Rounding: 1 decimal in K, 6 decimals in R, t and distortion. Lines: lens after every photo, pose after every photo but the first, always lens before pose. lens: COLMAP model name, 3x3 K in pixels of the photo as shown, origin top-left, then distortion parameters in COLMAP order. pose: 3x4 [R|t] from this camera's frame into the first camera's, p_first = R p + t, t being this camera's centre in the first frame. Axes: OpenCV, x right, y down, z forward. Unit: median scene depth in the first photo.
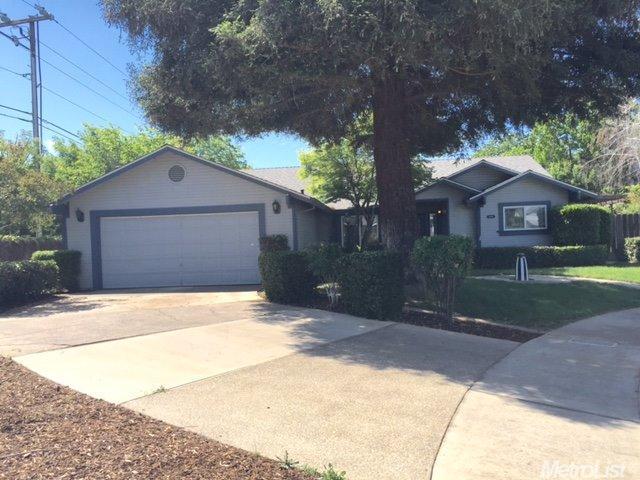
lens RADIAL K [[554.6, 0, 320.0], [0, 554.6, 240.0], [0, 0, 1]] dist [0.035020, -0.008440]
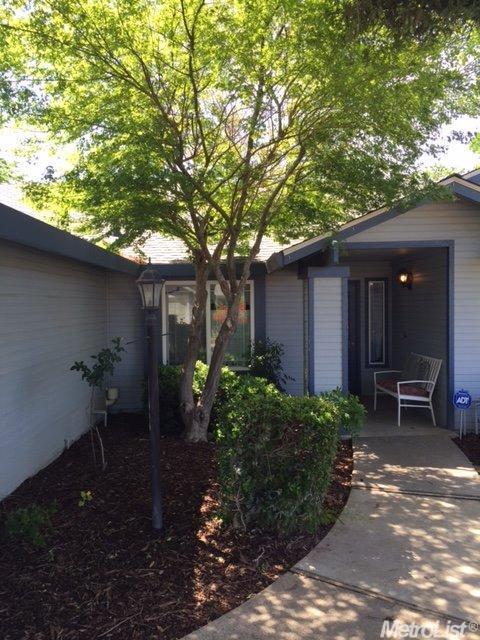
lens RADIAL K [[554.6, 0, 240.0], [0, 554.6, 320.0], [0, 0, 1]] dist [0.035020, -0.008440]
pose [[0.991794, 0.020121, 0.126250, 0.053781], [-0.024913, 0.999023, 0.036498, -0.037823], [-0.125393, -0.039343, 0.991327, 0.722788]]
